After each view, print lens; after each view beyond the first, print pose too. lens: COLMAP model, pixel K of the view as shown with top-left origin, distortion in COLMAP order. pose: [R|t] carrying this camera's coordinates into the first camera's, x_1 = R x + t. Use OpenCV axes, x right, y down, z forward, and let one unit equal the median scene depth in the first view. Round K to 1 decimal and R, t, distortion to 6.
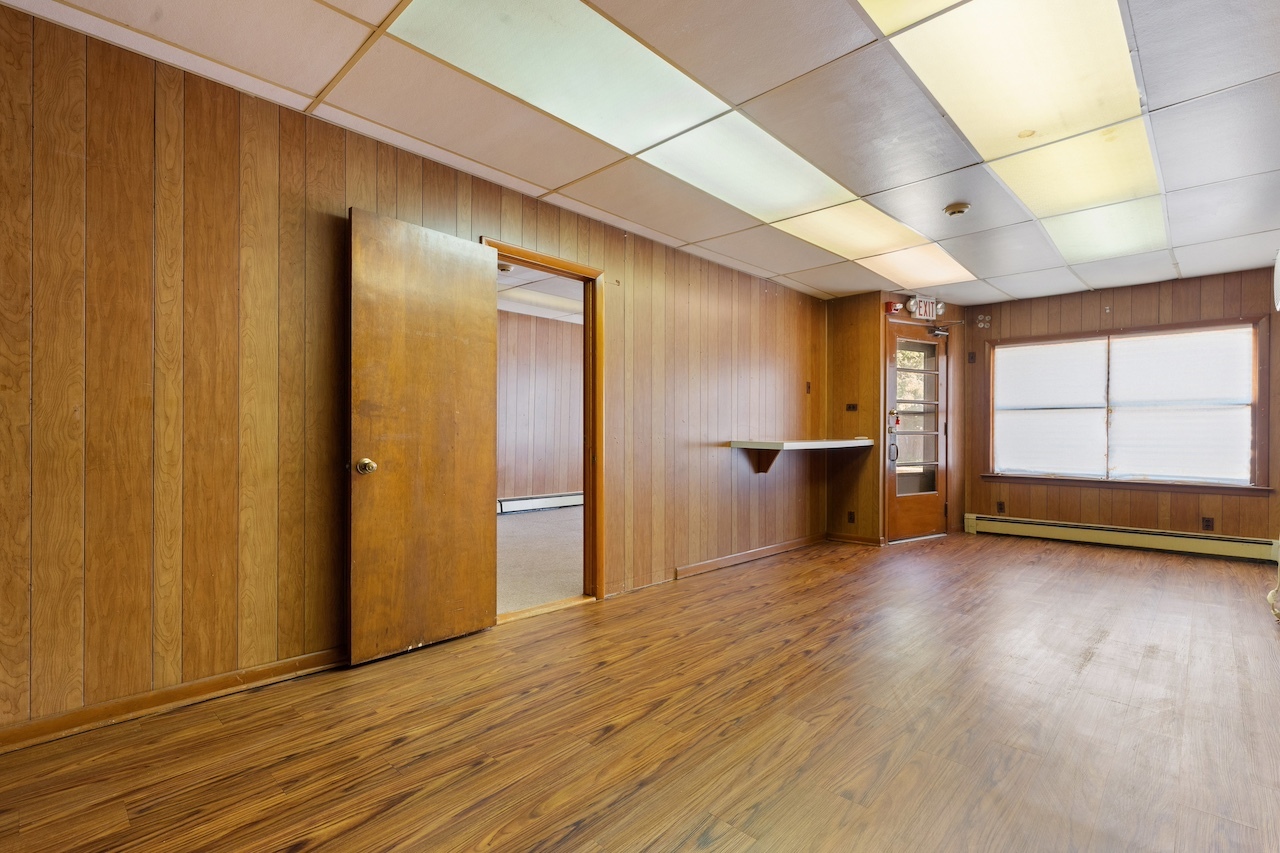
lens RADIAL K [[597.3, 0, 634.5], [0, 597.3, 431.4], [0, 0, 1]] dist [-0.000368, 0.000150]
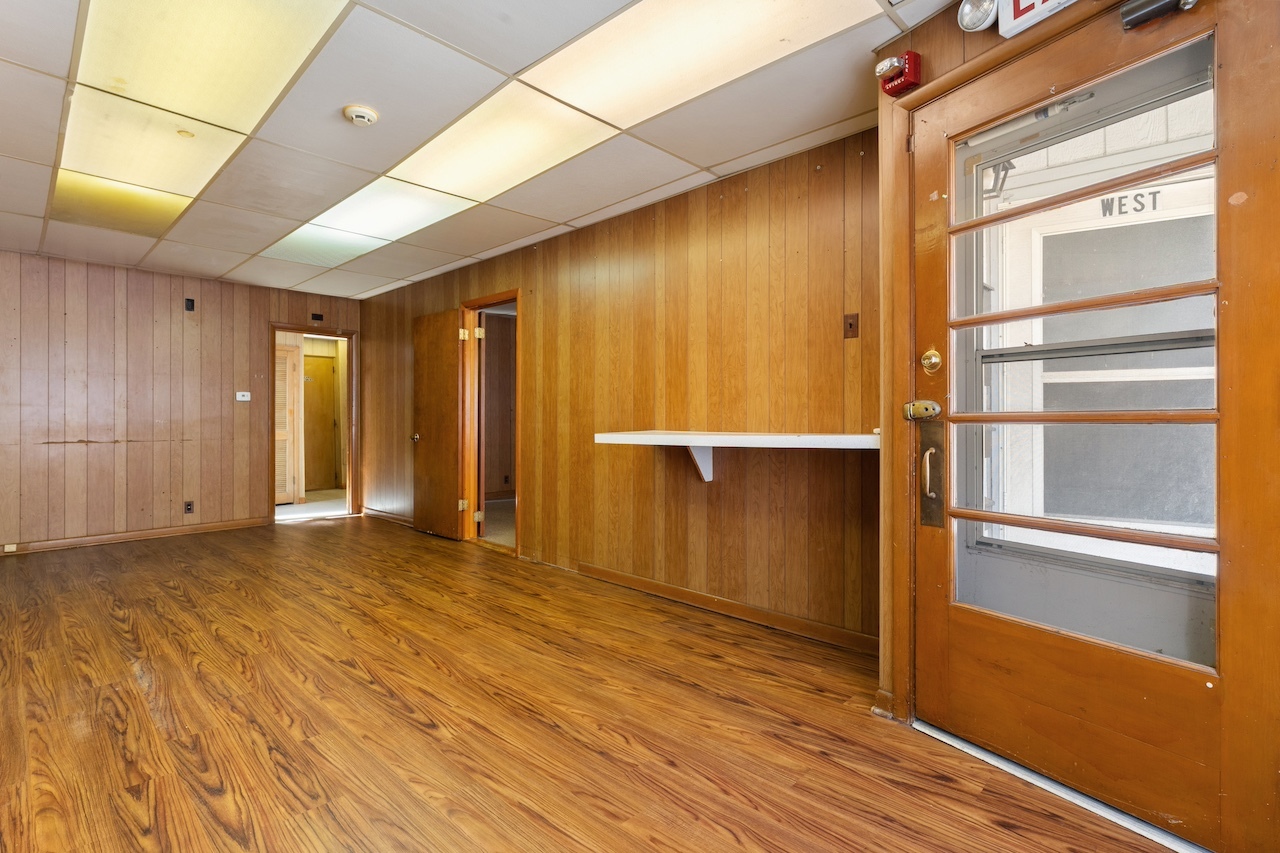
lens RADIAL K [[597.3, 0, 633.5], [0, 597.3, 422.4], [0, 0, 1]] dist [-0.000368, 0.000150]
pose [[0.001787, 0.000525, -0.999998, 1.014115], [0.006414, 0.999979, 0.000537, 0.004400], [0.999978, -0.006415, 0.001784, 1.069581]]
